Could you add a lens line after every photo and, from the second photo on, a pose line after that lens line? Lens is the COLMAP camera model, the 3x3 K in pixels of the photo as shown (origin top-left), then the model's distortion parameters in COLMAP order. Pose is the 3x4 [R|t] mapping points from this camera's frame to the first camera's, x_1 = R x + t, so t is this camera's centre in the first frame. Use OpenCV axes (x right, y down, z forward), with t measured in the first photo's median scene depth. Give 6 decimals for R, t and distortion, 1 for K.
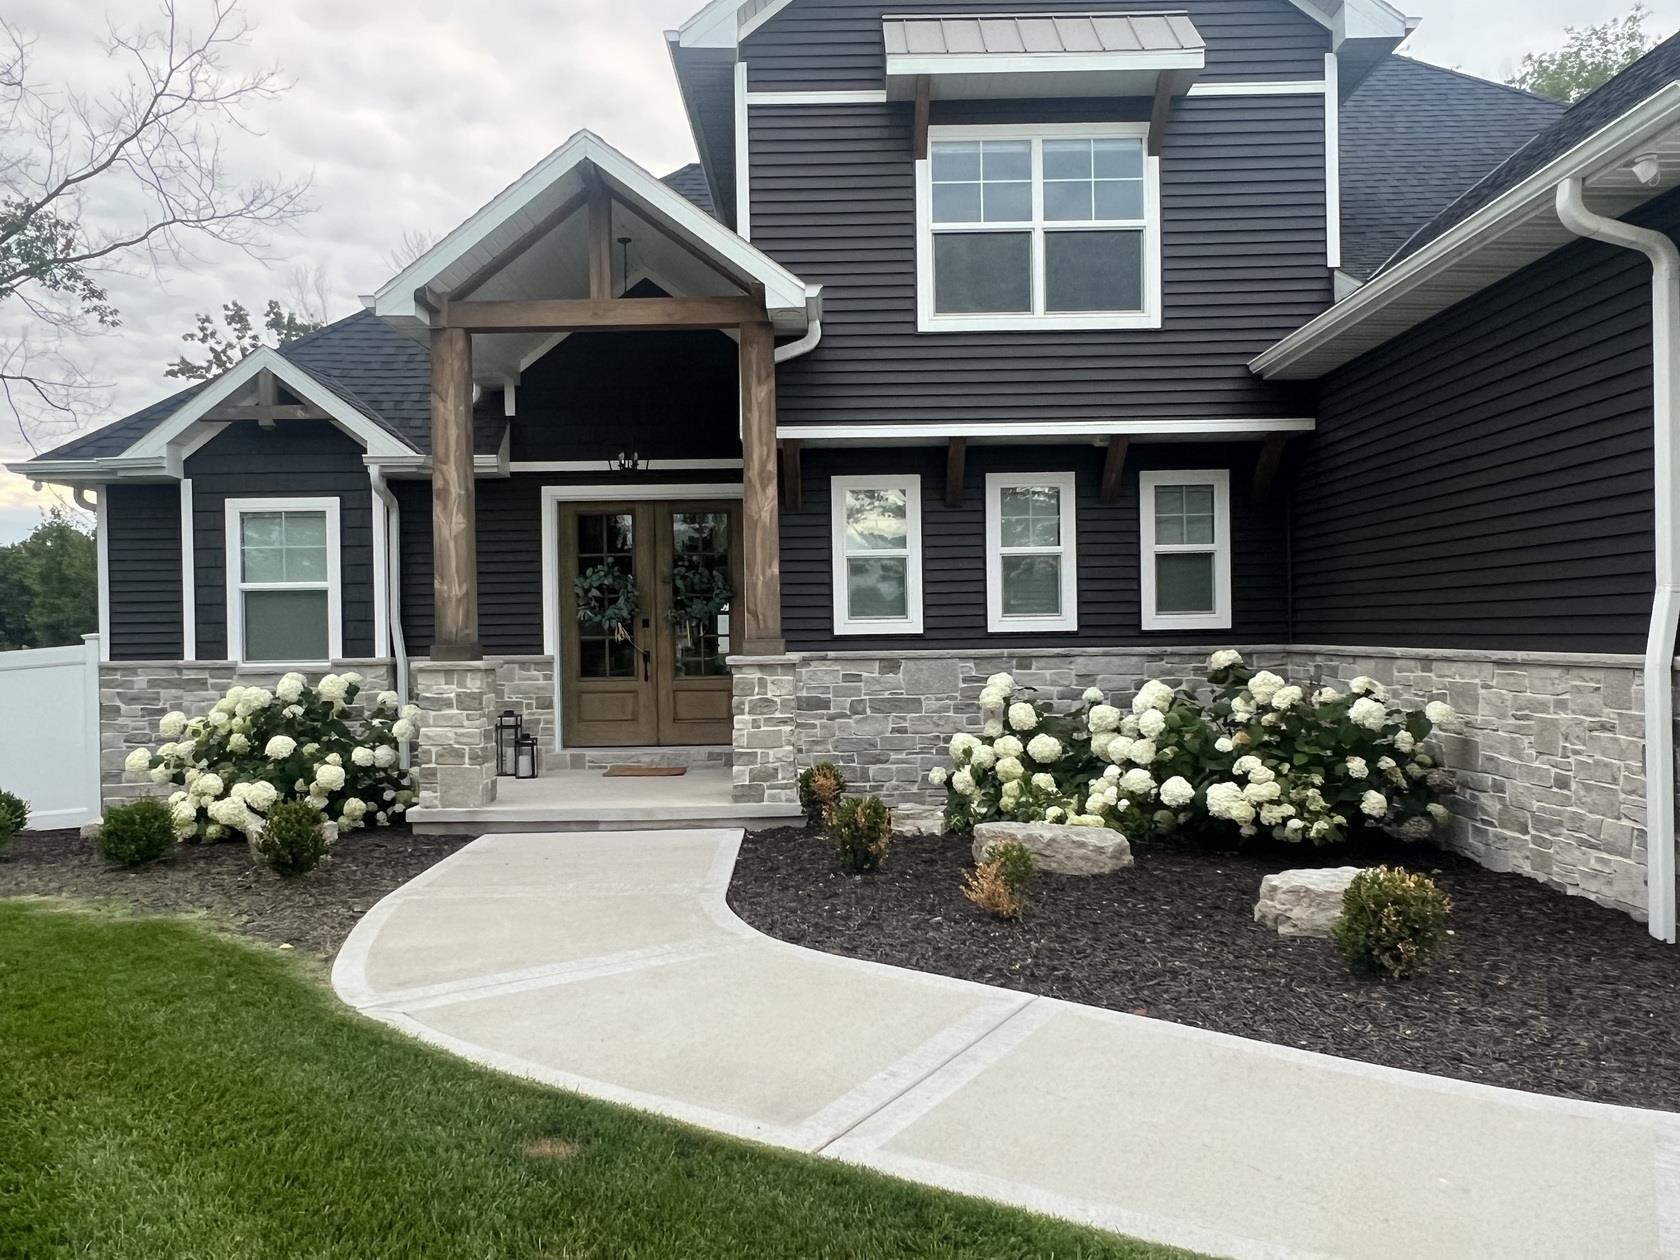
lens RADIAL K [[1235.0, 0, 835.0], [0, 1235.0, 636.2], [0, 0, 1]] dist [0.000024, -0.005601]
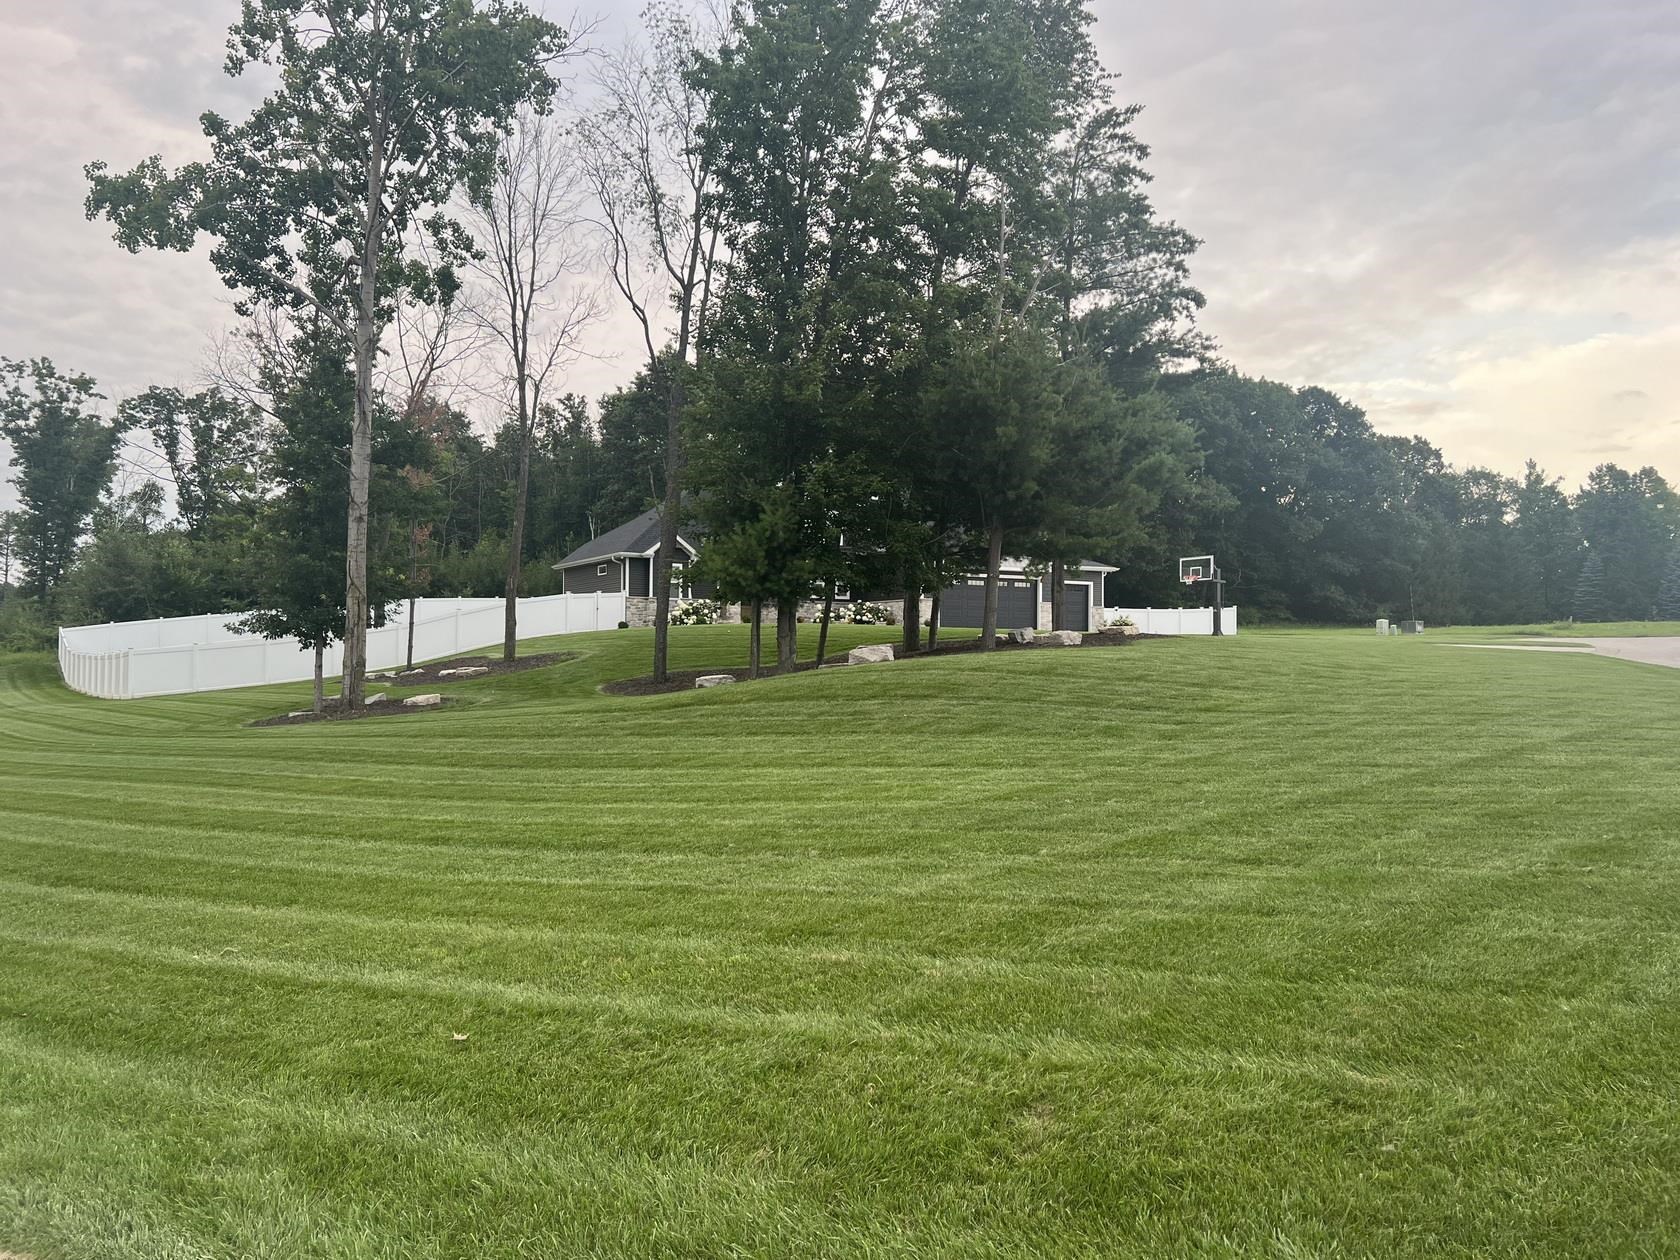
lens RADIAL K [[1271.8, 0, 840.0], [0, 1271.8, 630.0], [0, 0, 1]] dist [0.053957, -0.067006]
pose [[0.874099, 0.035227, 0.484469, -2.571297], [-0.019970, 0.999130, -0.036618, 0.353425], [-0.485338, 0.022333, 0.874042, -4.078775]]
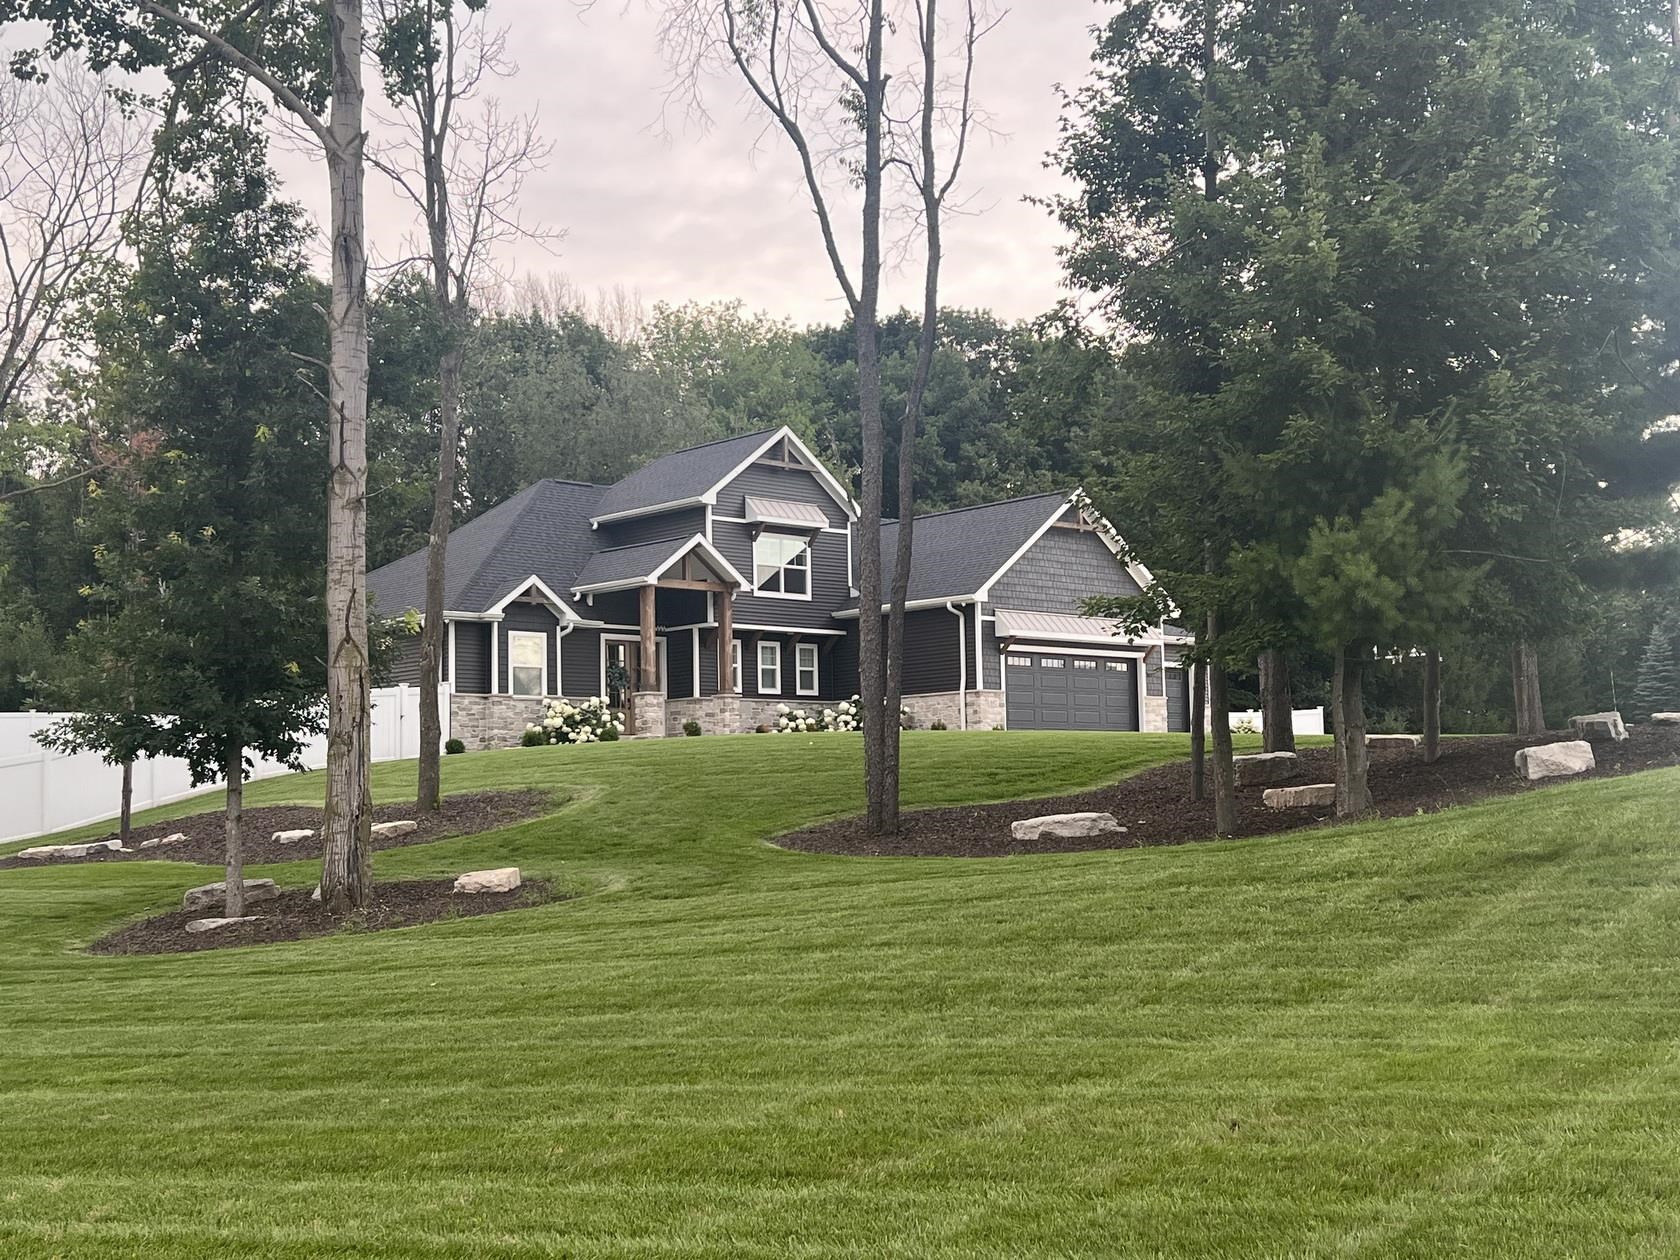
lens RADIAL K [[1990.4, 0, 834.8], [0, 1990.4, 638.9], [0, 0, 1]] dist [0.242912, -0.816302]
pose [[0.735364, 0.062253, 0.674807, -3.237395], [0.010516, 0.994604, -0.103215, 0.393634], [-0.677591, 0.082997, 0.730741, -2.875583]]
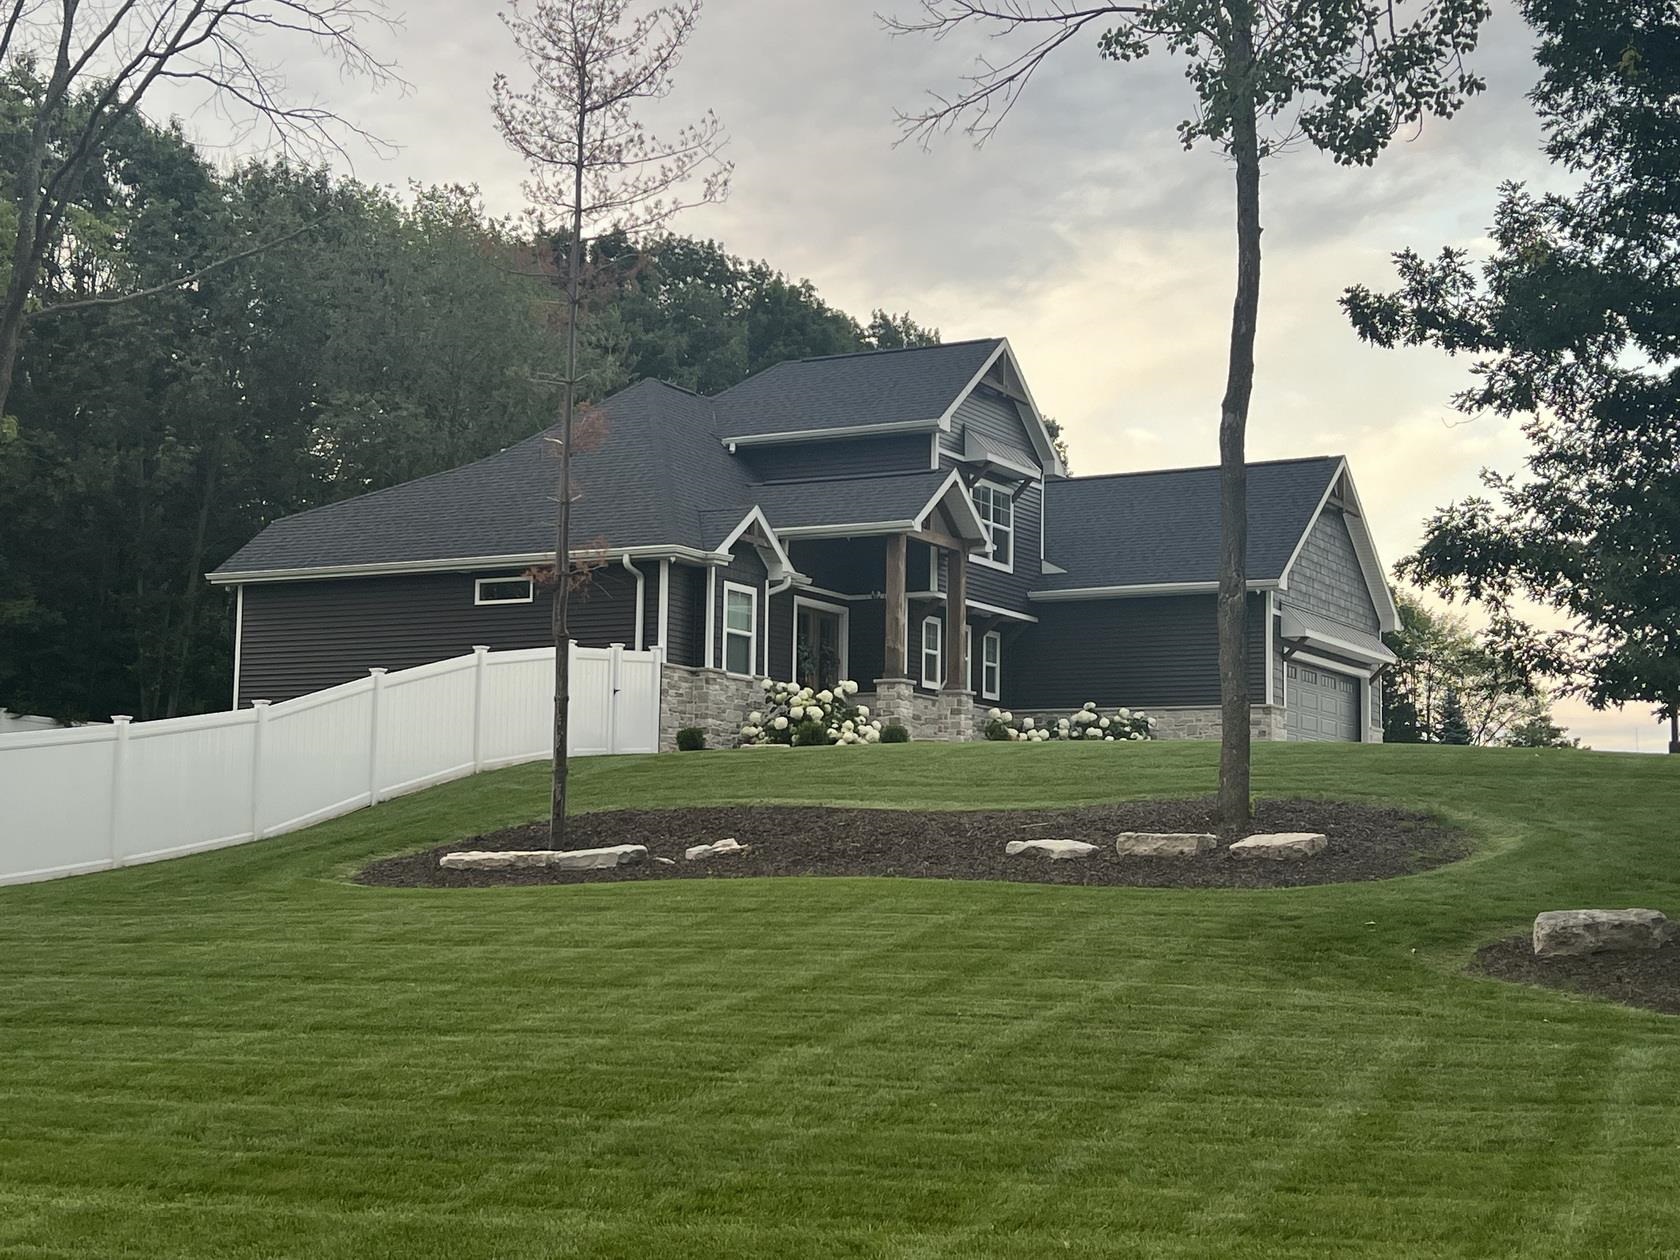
lens RADIAL K [[2374.5, 0, 840.0], [0, 2374.5, 630.0], [0, 0, 1]] dist [0.209981, -0.706914]
pose [[0.477376, 0.118749, 0.870638, -3.985377], [-0.019720, 0.992025, -0.124492, 0.452764], [-0.878478, 0.042260, 0.475911, -0.929363]]
